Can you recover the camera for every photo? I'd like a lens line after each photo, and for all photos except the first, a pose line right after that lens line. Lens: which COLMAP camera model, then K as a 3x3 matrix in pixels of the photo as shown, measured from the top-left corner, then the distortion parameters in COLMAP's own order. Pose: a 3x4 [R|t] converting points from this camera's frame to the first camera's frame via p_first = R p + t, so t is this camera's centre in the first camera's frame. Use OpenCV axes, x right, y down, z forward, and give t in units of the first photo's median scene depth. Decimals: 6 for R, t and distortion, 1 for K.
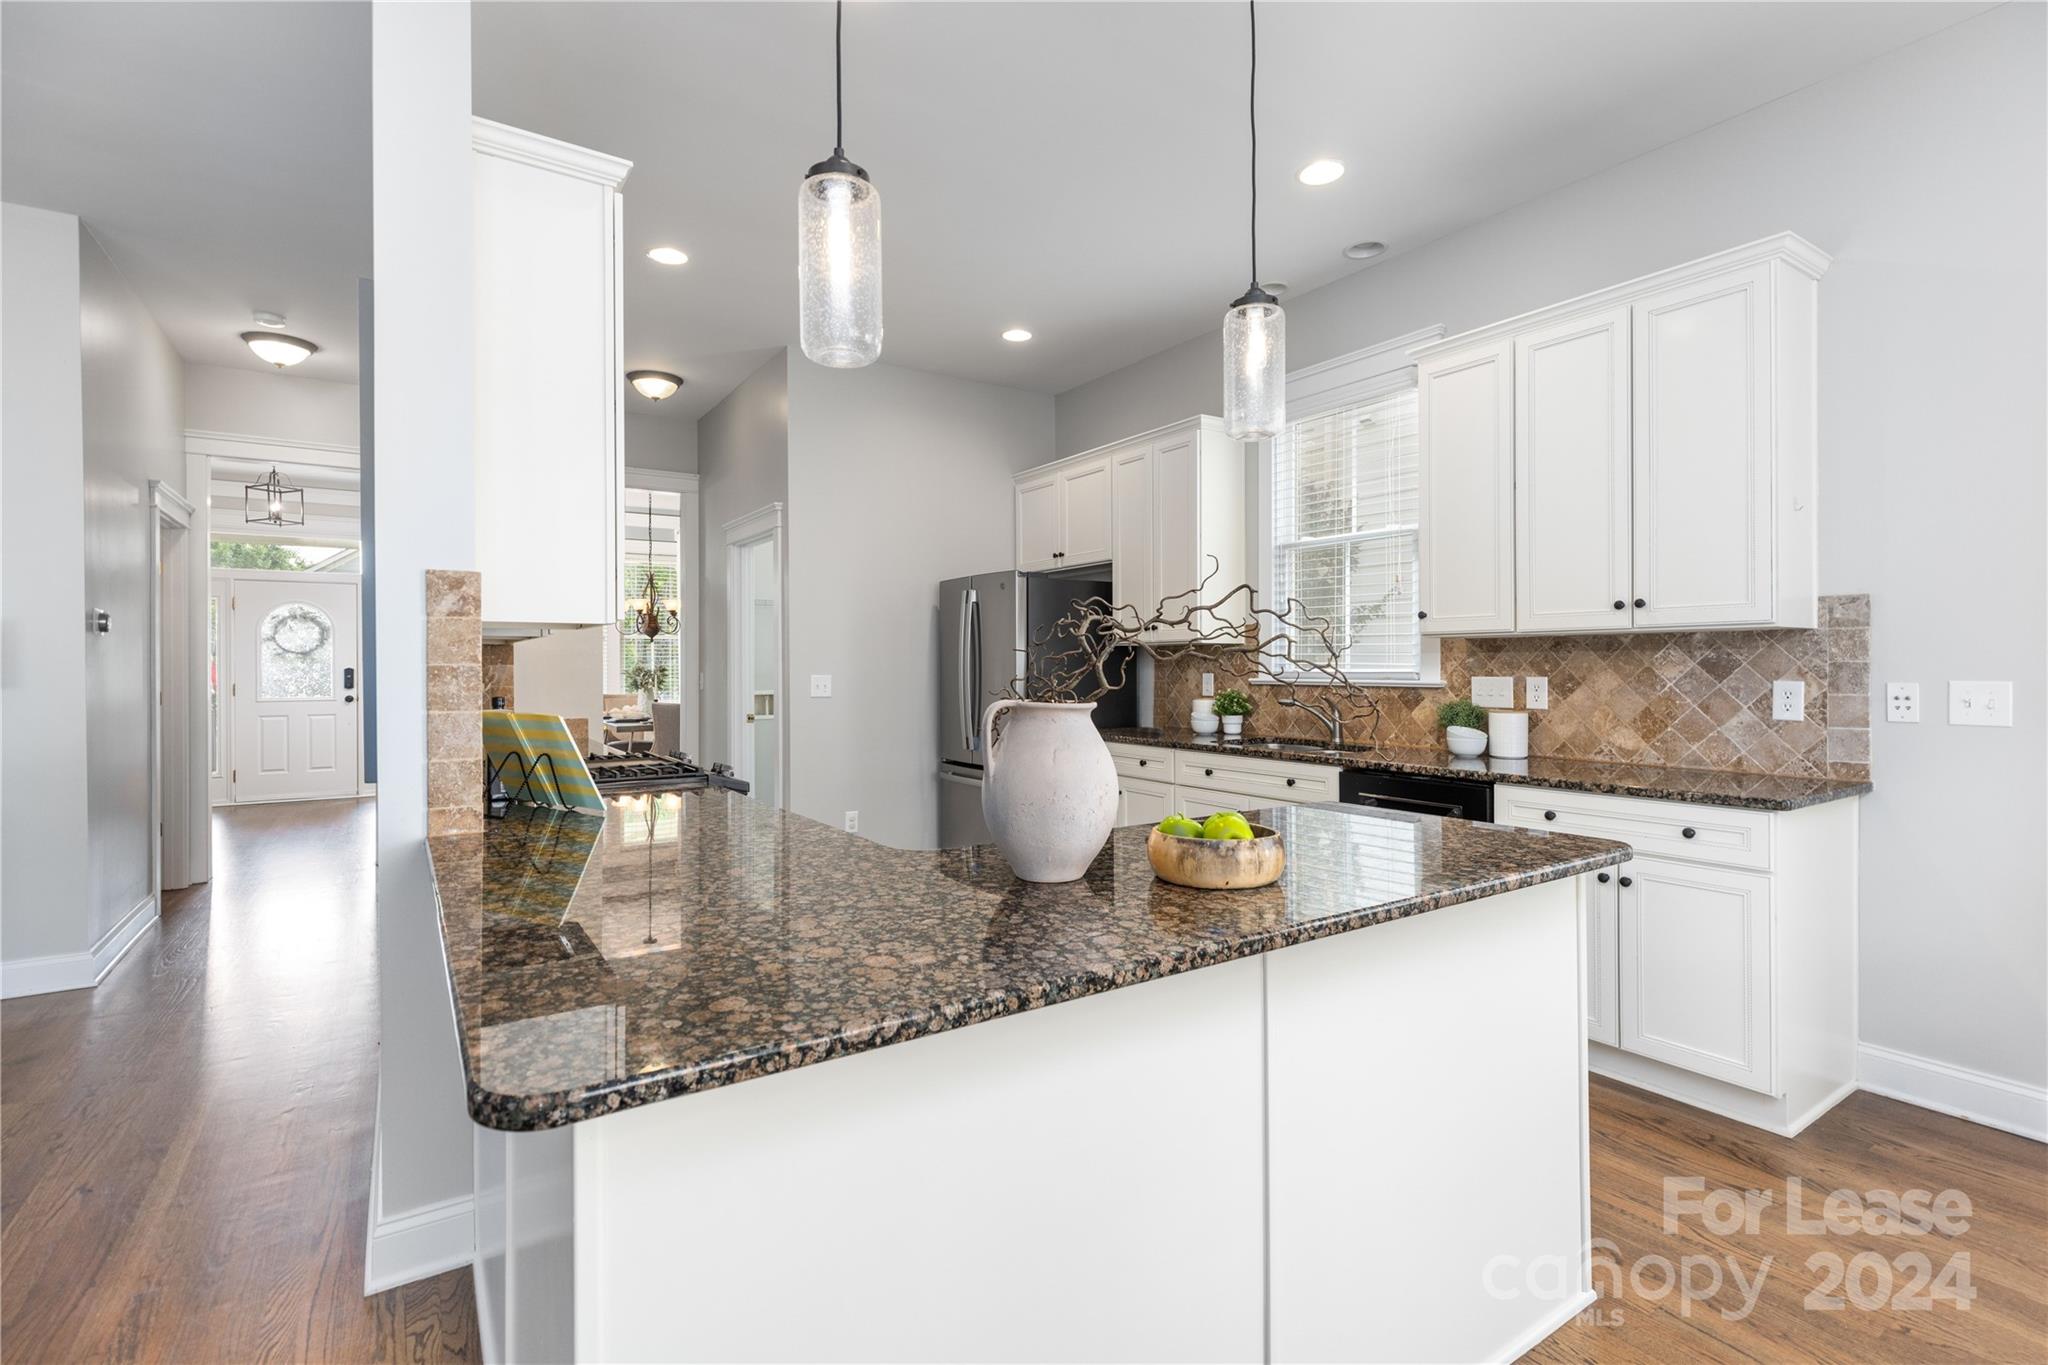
lens RADIAL K [[930.3, 0, 1030.2], [0, 930.3, 667.2], [0, 0, 1]] dist [0.007430, -0.000960]
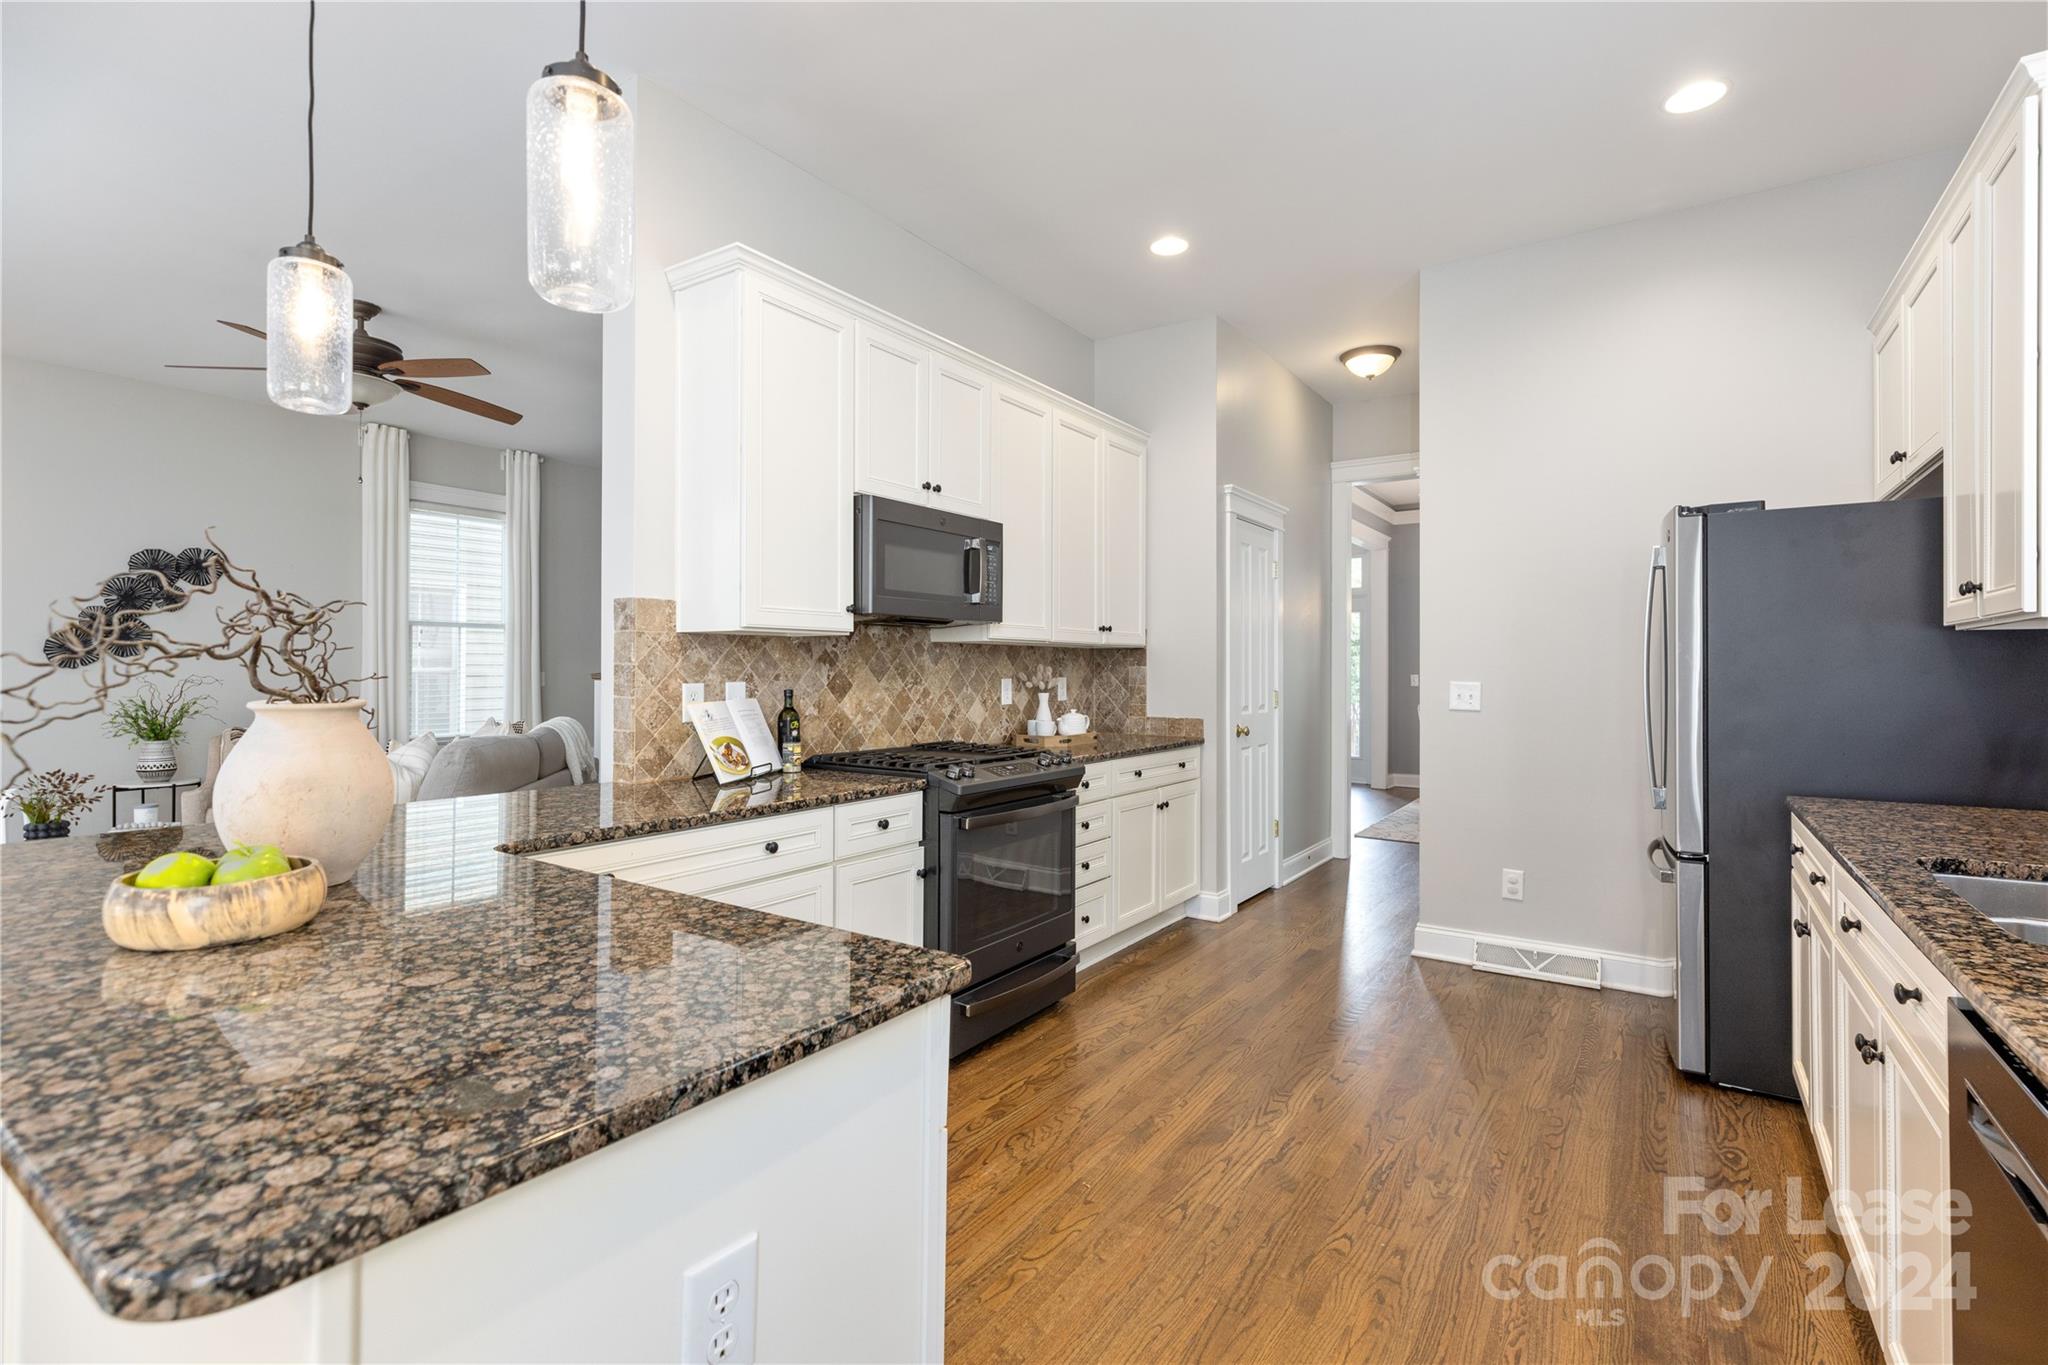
lens RADIAL K [[930.3, 0, 1030.2], [0, 930.3, 663.3], [0, 0, 1]] dist [0.007430, -0.000960]
pose [[0.375811, -0.001241, -0.926696, 0.393318], [-0.006789, 0.999969, -0.004092, -0.001425], [0.926671, 0.007829, 0.375791, 0.433886]]
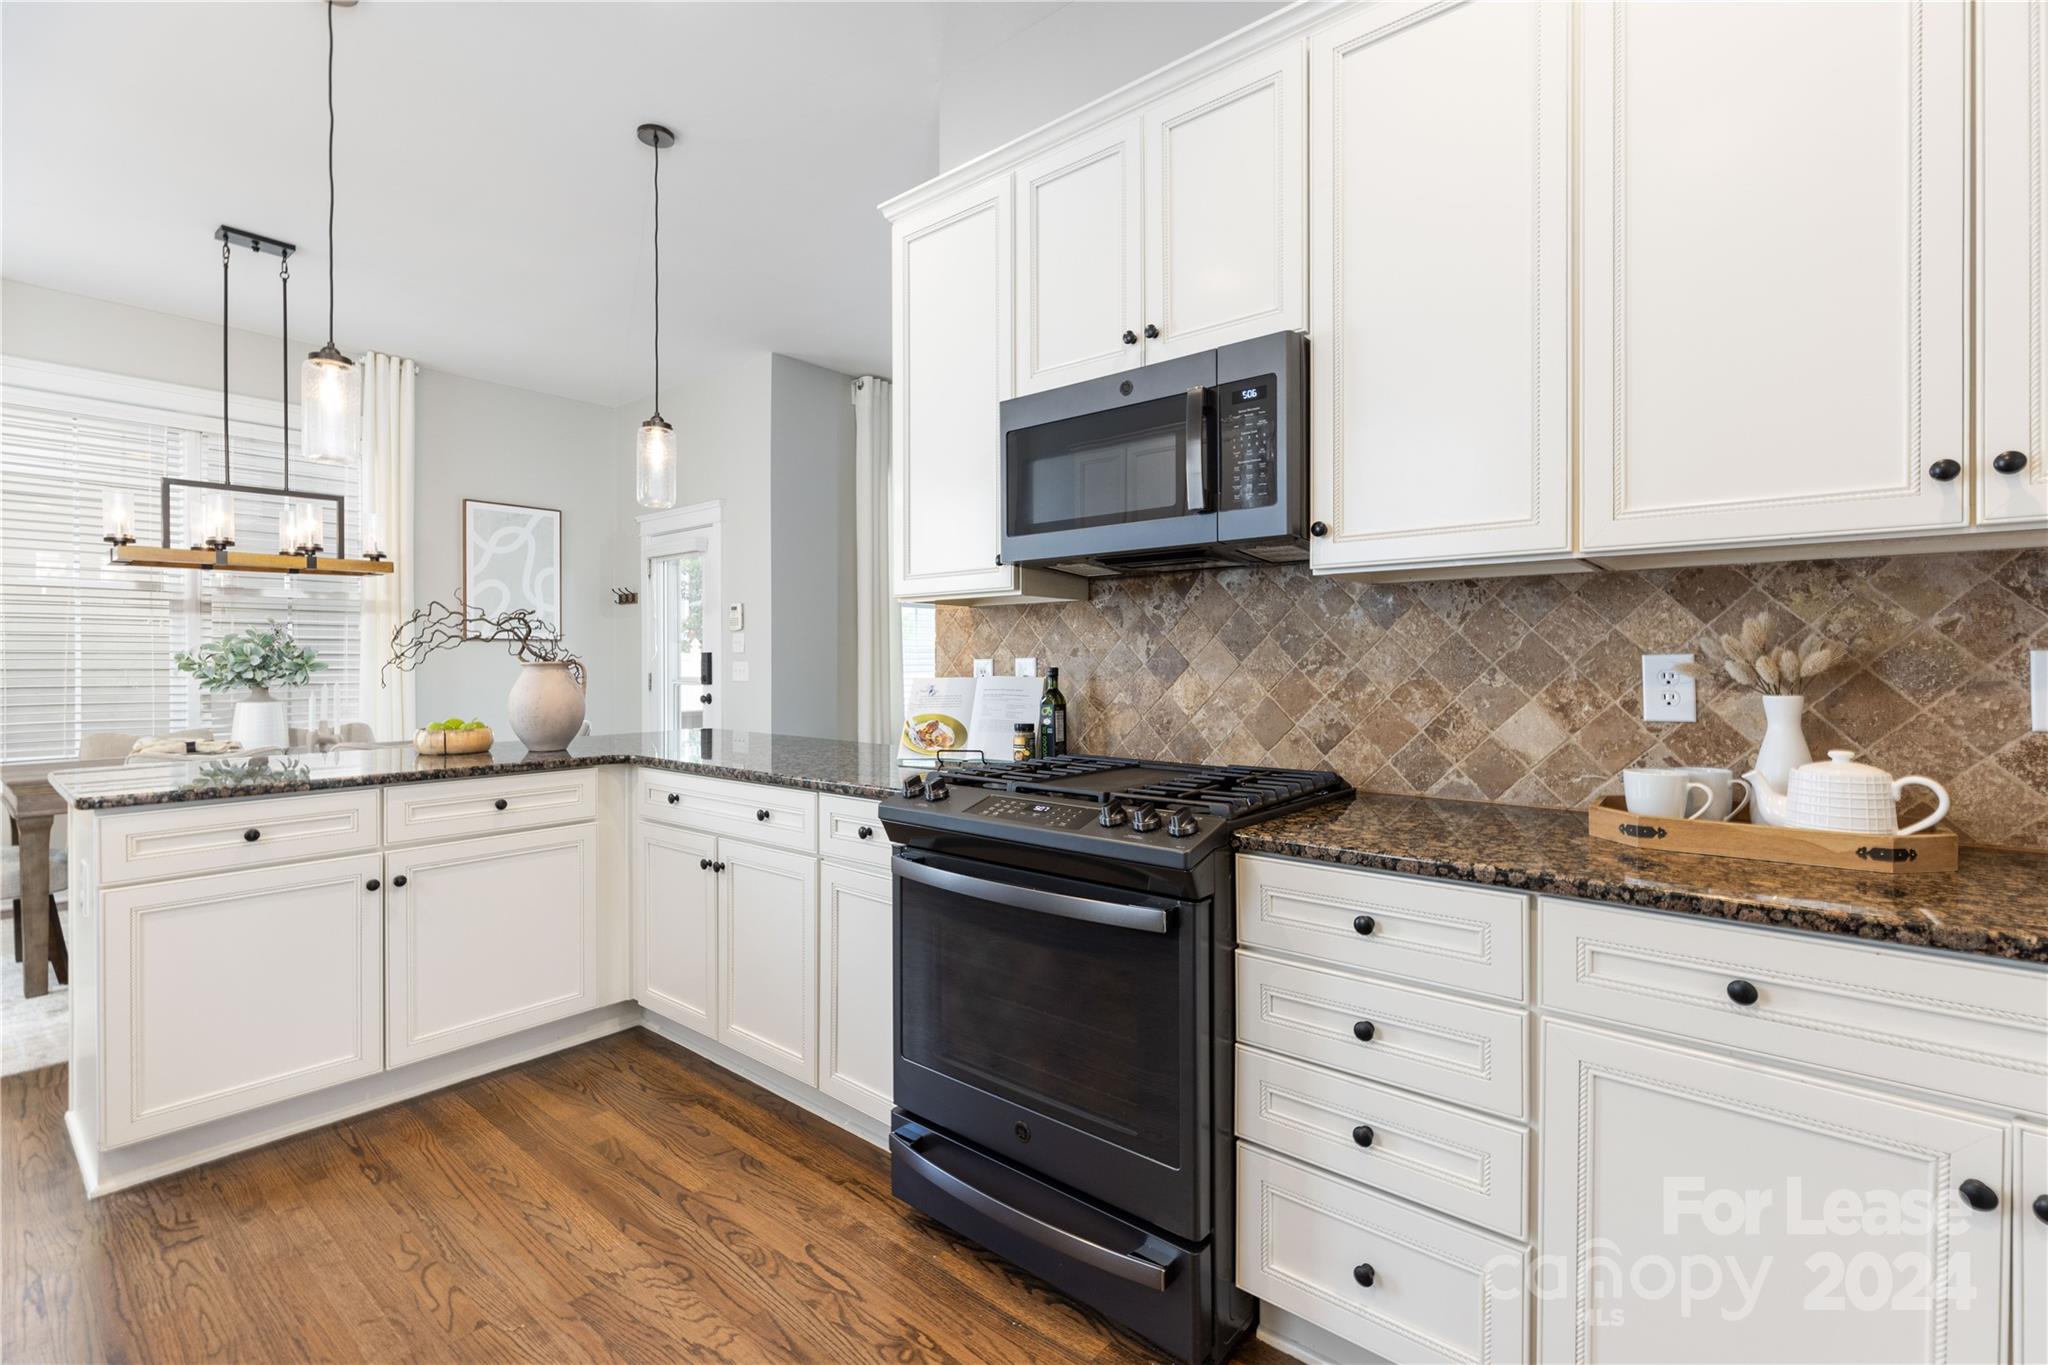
lens RADIAL K [[930.3, 0, 1027.1], [0, 930.3, 663.7], [0, 0, 1]] dist [0.007430, -0.000960]
pose [[-0.962794, 0.005198, -0.270187, -0.138258], [0.003807, 0.999977, 0.005673, 0.010911], [0.270210, 0.004433, -0.962791, 1.044198]]
